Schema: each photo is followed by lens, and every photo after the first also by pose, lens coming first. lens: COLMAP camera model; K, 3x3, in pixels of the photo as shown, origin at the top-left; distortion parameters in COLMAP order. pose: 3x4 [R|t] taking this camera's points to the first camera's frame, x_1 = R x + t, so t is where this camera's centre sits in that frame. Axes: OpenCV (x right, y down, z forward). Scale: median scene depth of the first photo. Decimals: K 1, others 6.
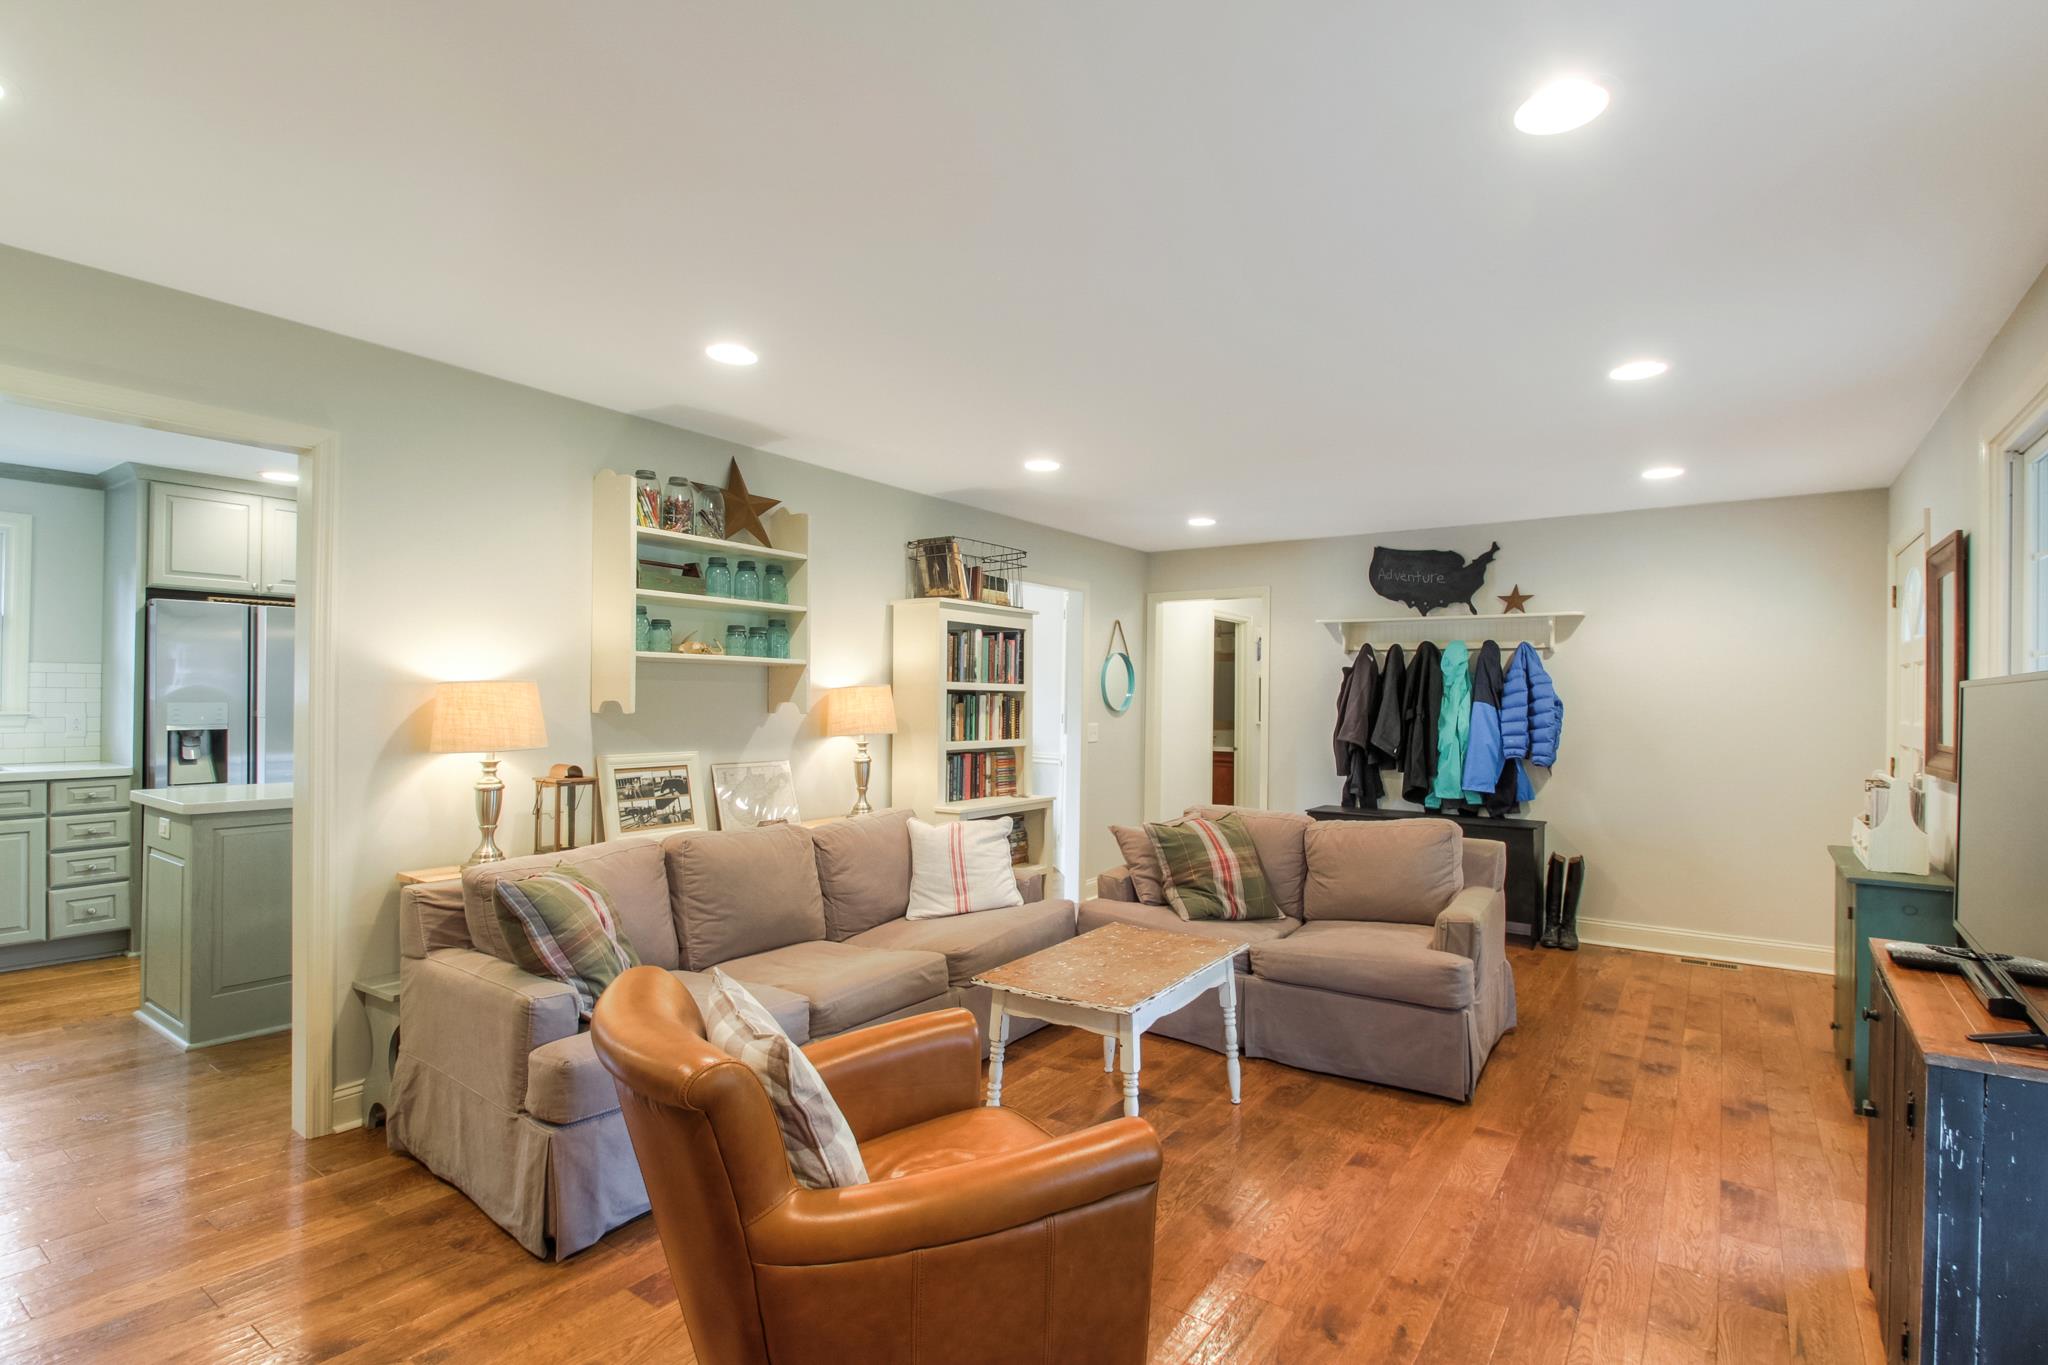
lens RADIAL K [[972.9, 0, 1050.3], [0, 972.9, 696.6], [0, 0, 1]] dist [0.036554, -0.026979]
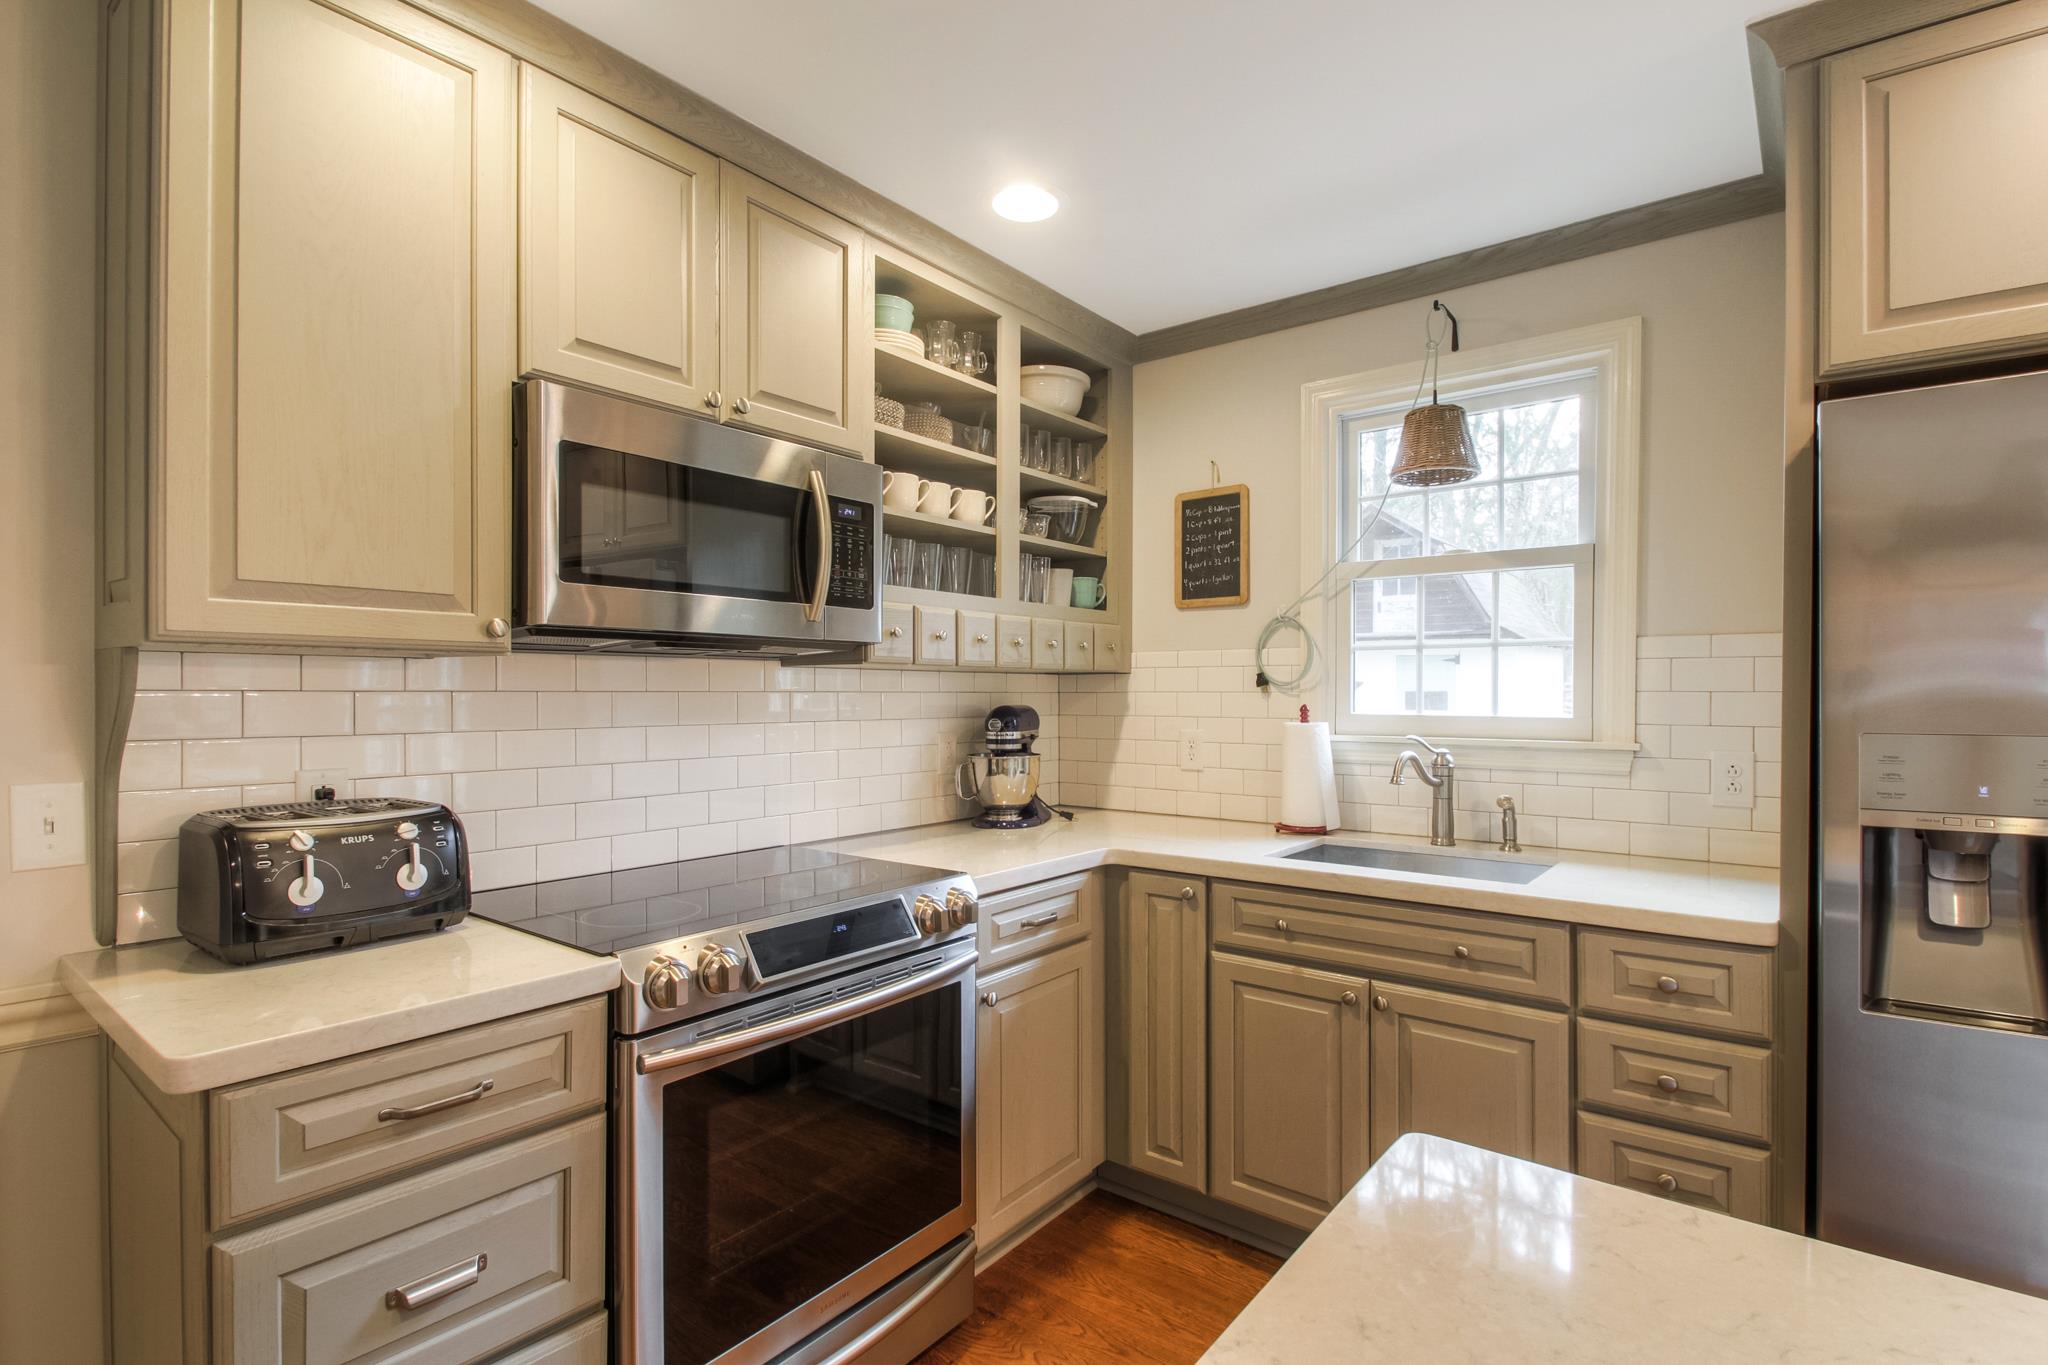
lens RADIAL K [[972.9, 0, 1050.3], [0, 972.9, 696.6], [0, 0, 1]] dist [0.036554, -0.026979]
pose [[-0.050037, -0.004495, -0.998737, -0.589539], [-0.005226, 0.999977, -0.004238, -0.003549], [0.998734, 0.005008, -0.050059, 0.778140]]
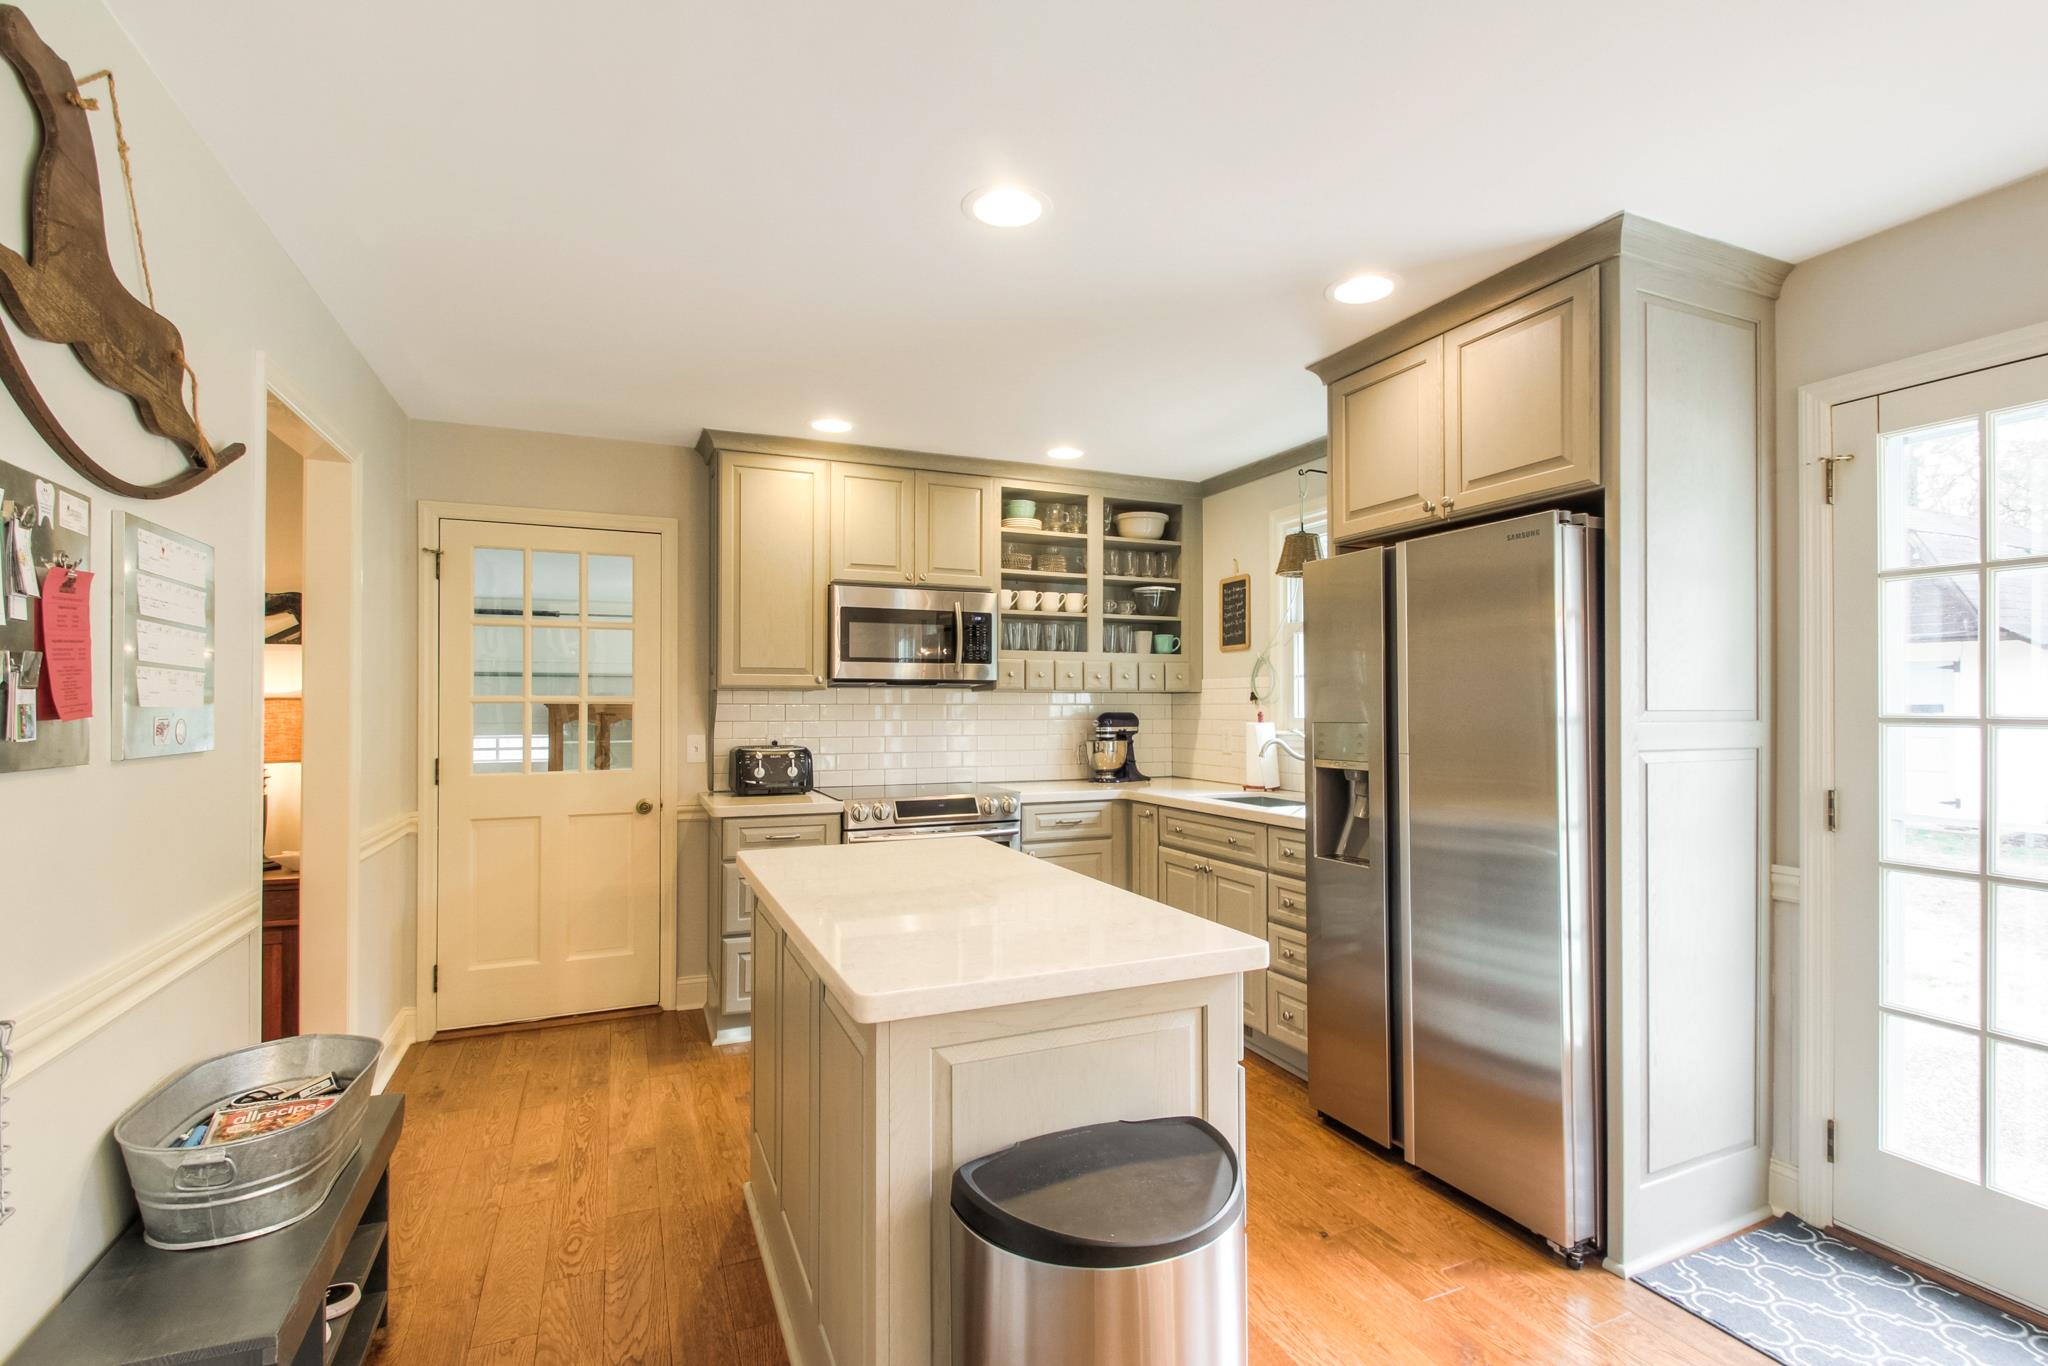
lens RADIAL K [[971.0, 0, 1058.8], [0, 971.0, 702.4], [0, 0, 1]] dist [0.010078, 0.000297]
pose [[-0.516980, -0.012024, -0.855913, -0.279388], [-0.007818, 0.999926, -0.009326, -0.000852], [0.855962, 0.001870, -0.517036, 1.206084]]
